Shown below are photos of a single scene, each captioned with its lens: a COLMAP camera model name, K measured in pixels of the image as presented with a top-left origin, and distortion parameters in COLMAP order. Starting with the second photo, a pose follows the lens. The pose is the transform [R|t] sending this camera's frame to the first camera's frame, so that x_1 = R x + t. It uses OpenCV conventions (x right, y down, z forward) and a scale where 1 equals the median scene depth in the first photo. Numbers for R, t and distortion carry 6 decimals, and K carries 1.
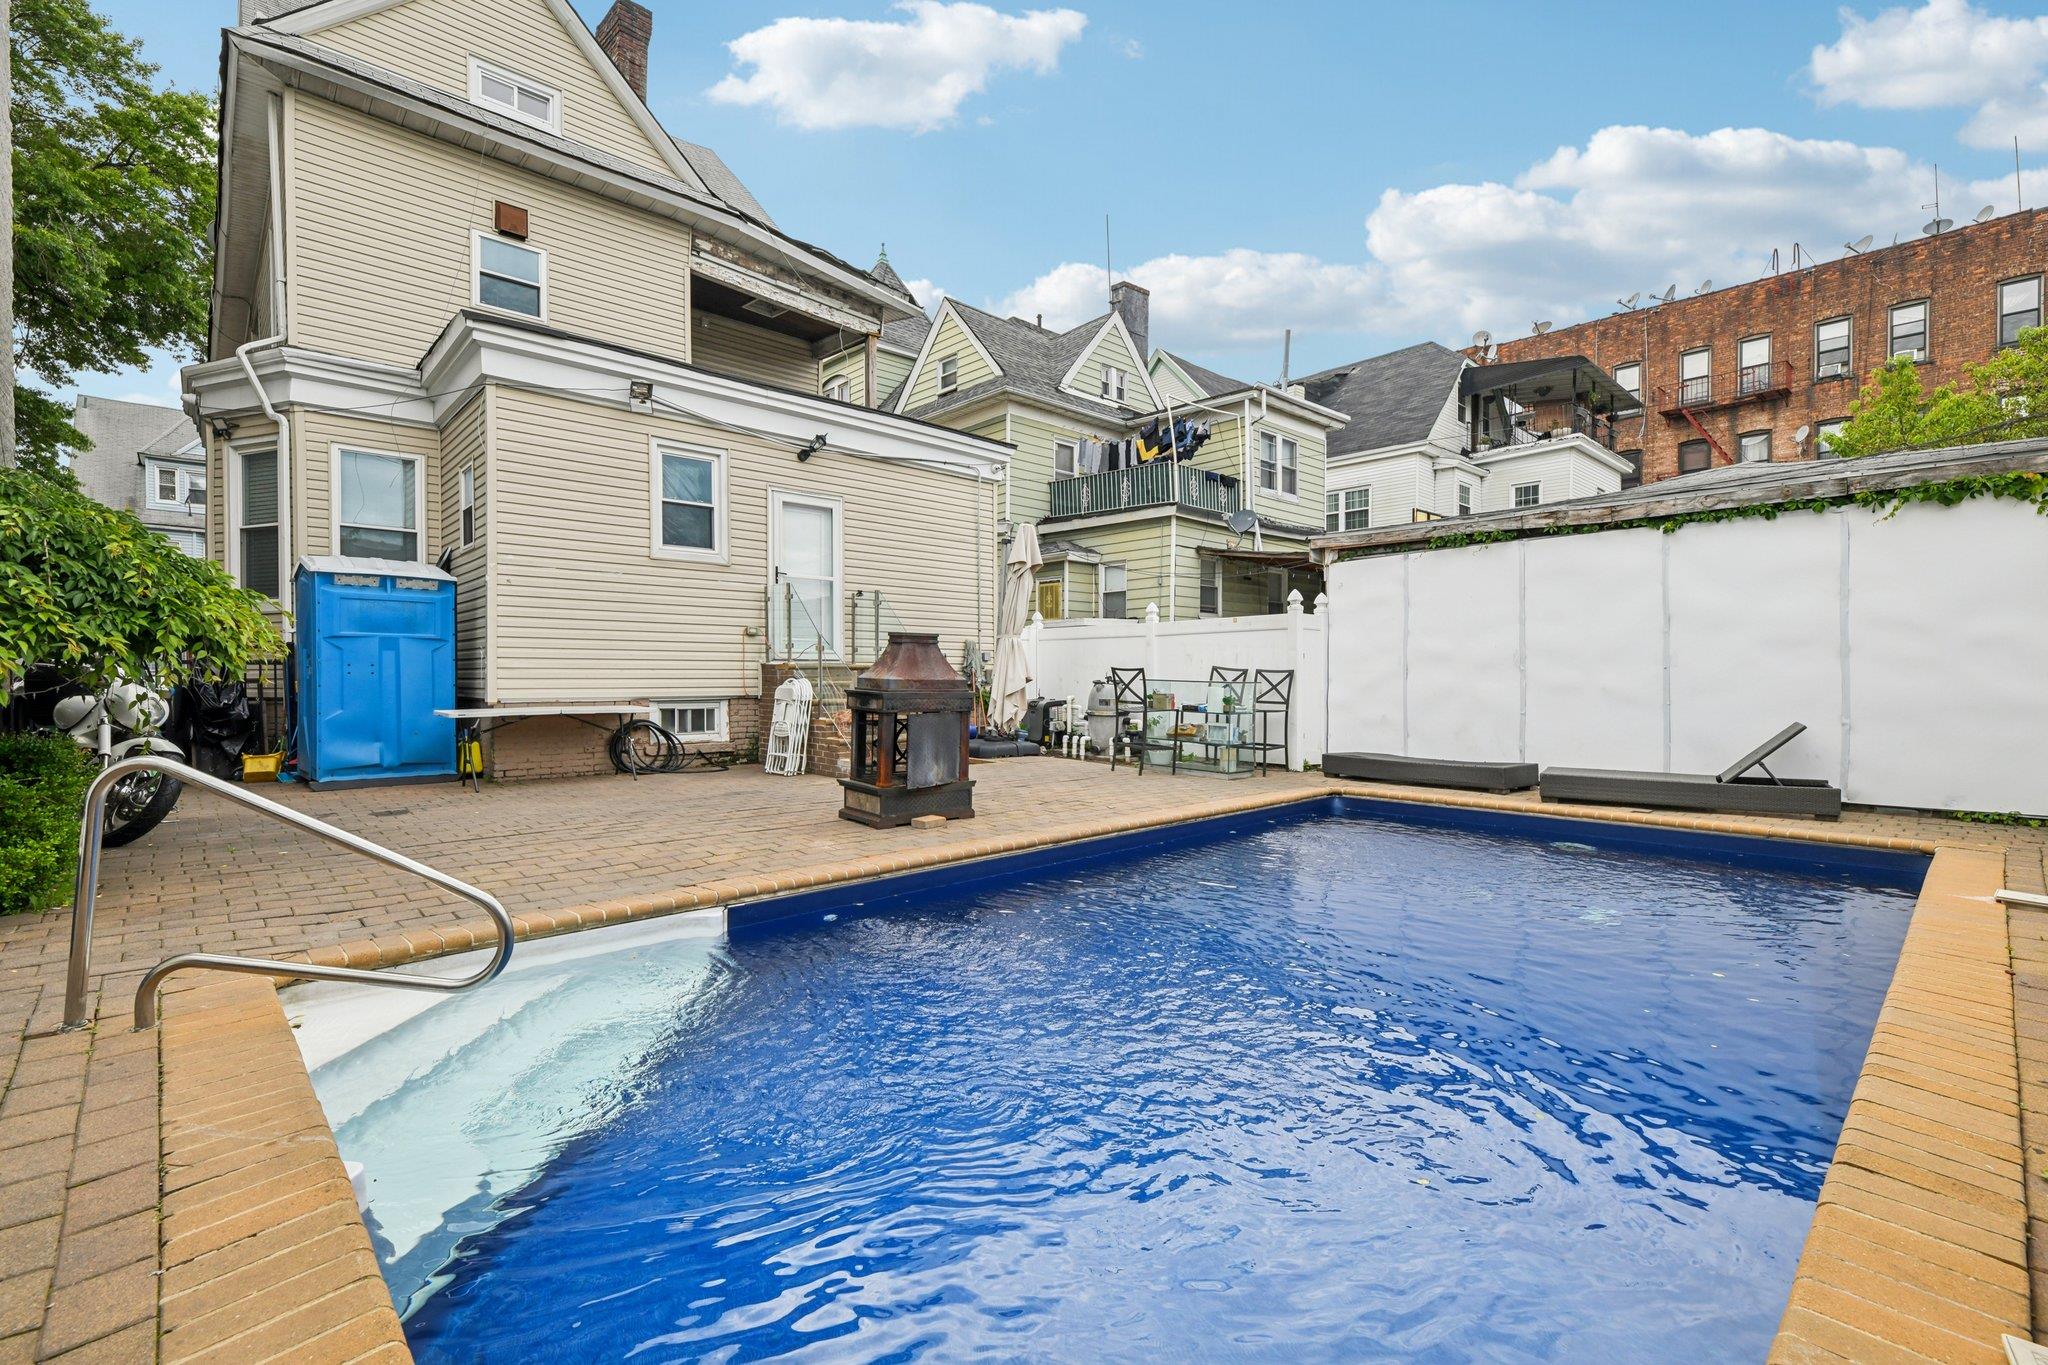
lens RADIAL K [[899.1, 0, 1043.2], [0, 899.1, 675.3], [0, 0, 1]] dist [0.004536, -0.001164]
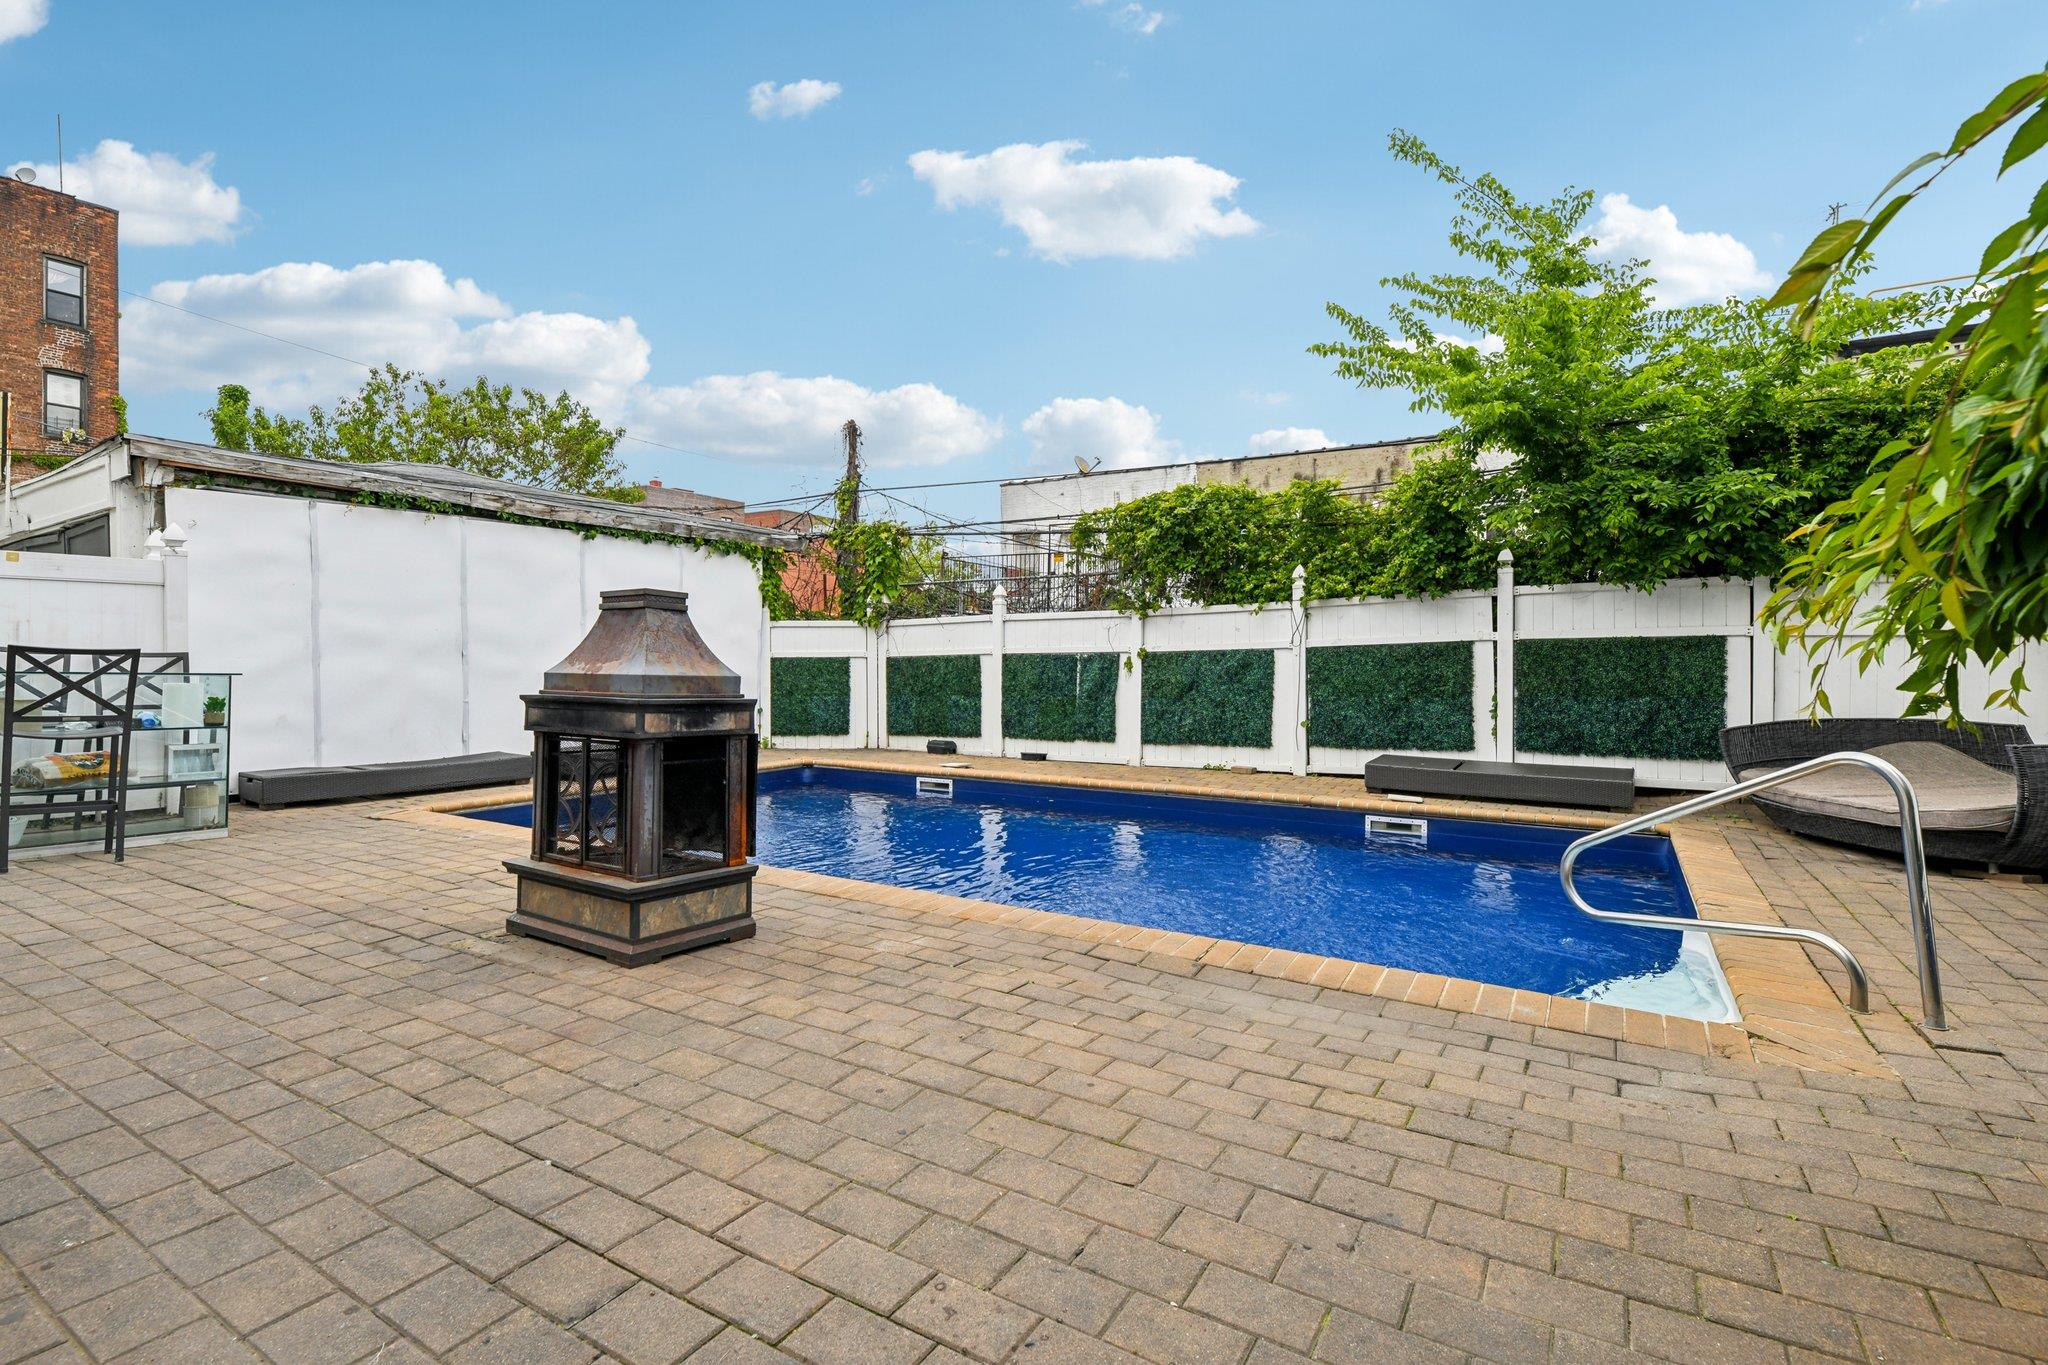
lens RADIAL K [[964.5, 0, 1032.4], [0, 964.5, 674.2], [0, 0, 1]] dist [0.001820, -0.000271]
pose [[-0.265104, -0.013952, 0.964119, -0.530905], [0.001132, 0.999890, 0.014781, -0.000237], [-0.964219, 0.005010, -0.265059, 0.611188]]
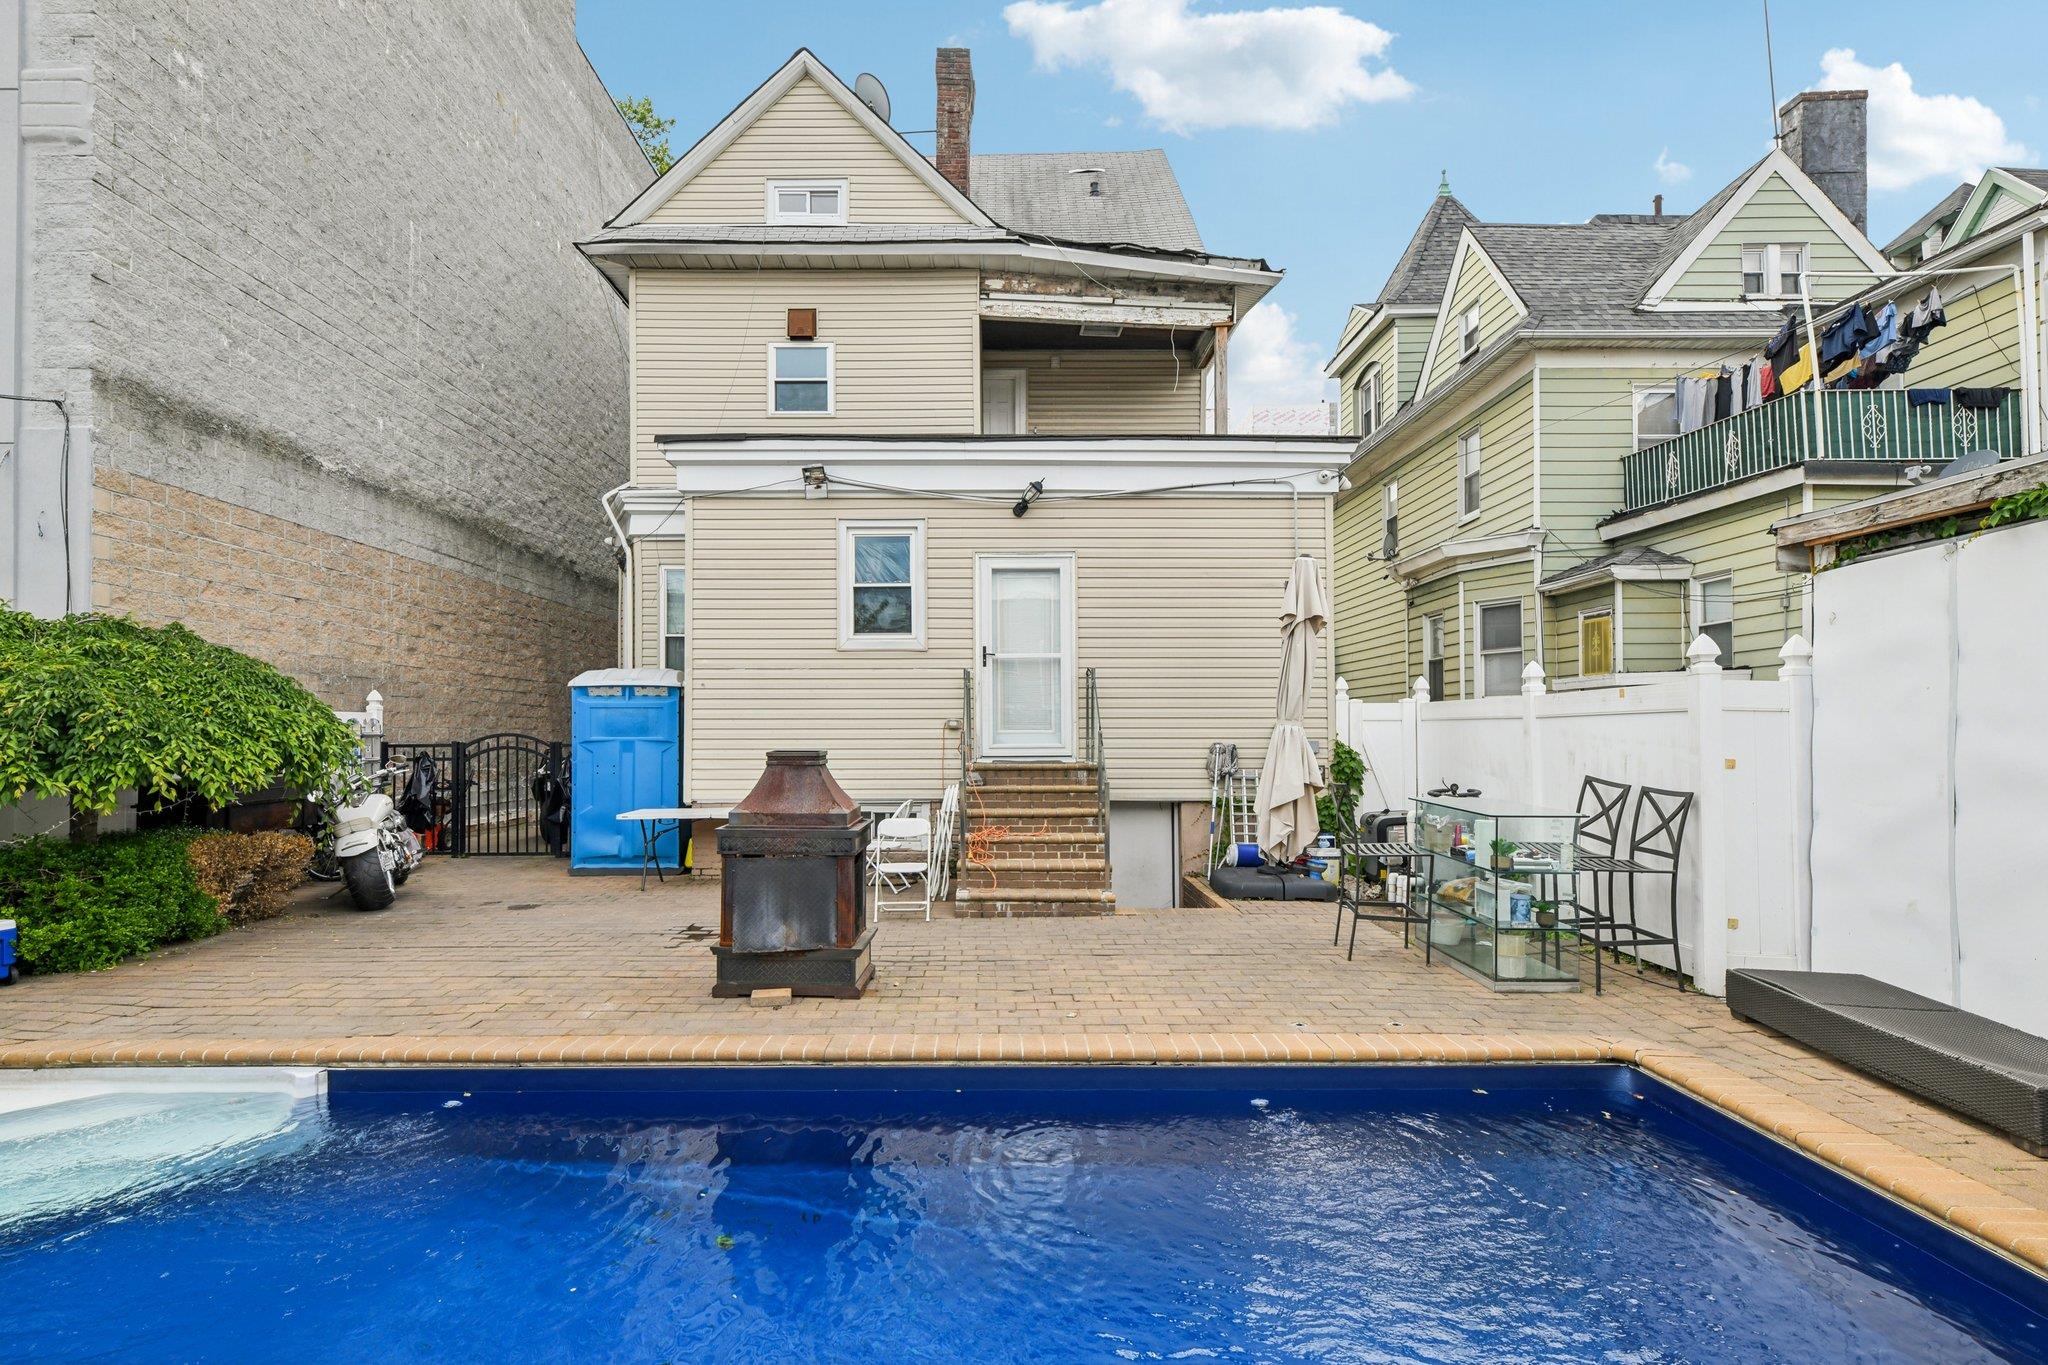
lens RADIAL K [[1076.1, 0, 1025.9], [0, 1076.1, 699.9], [0, 0, 1]] dist [0.005539, -0.000644]
pose [[0.726522, -0.021166, -0.686817, 0.421703], [0.002931, 0.999612, -0.027705, -0.042208], [0.687137, 0.018116, 0.726302, 0.291292]]
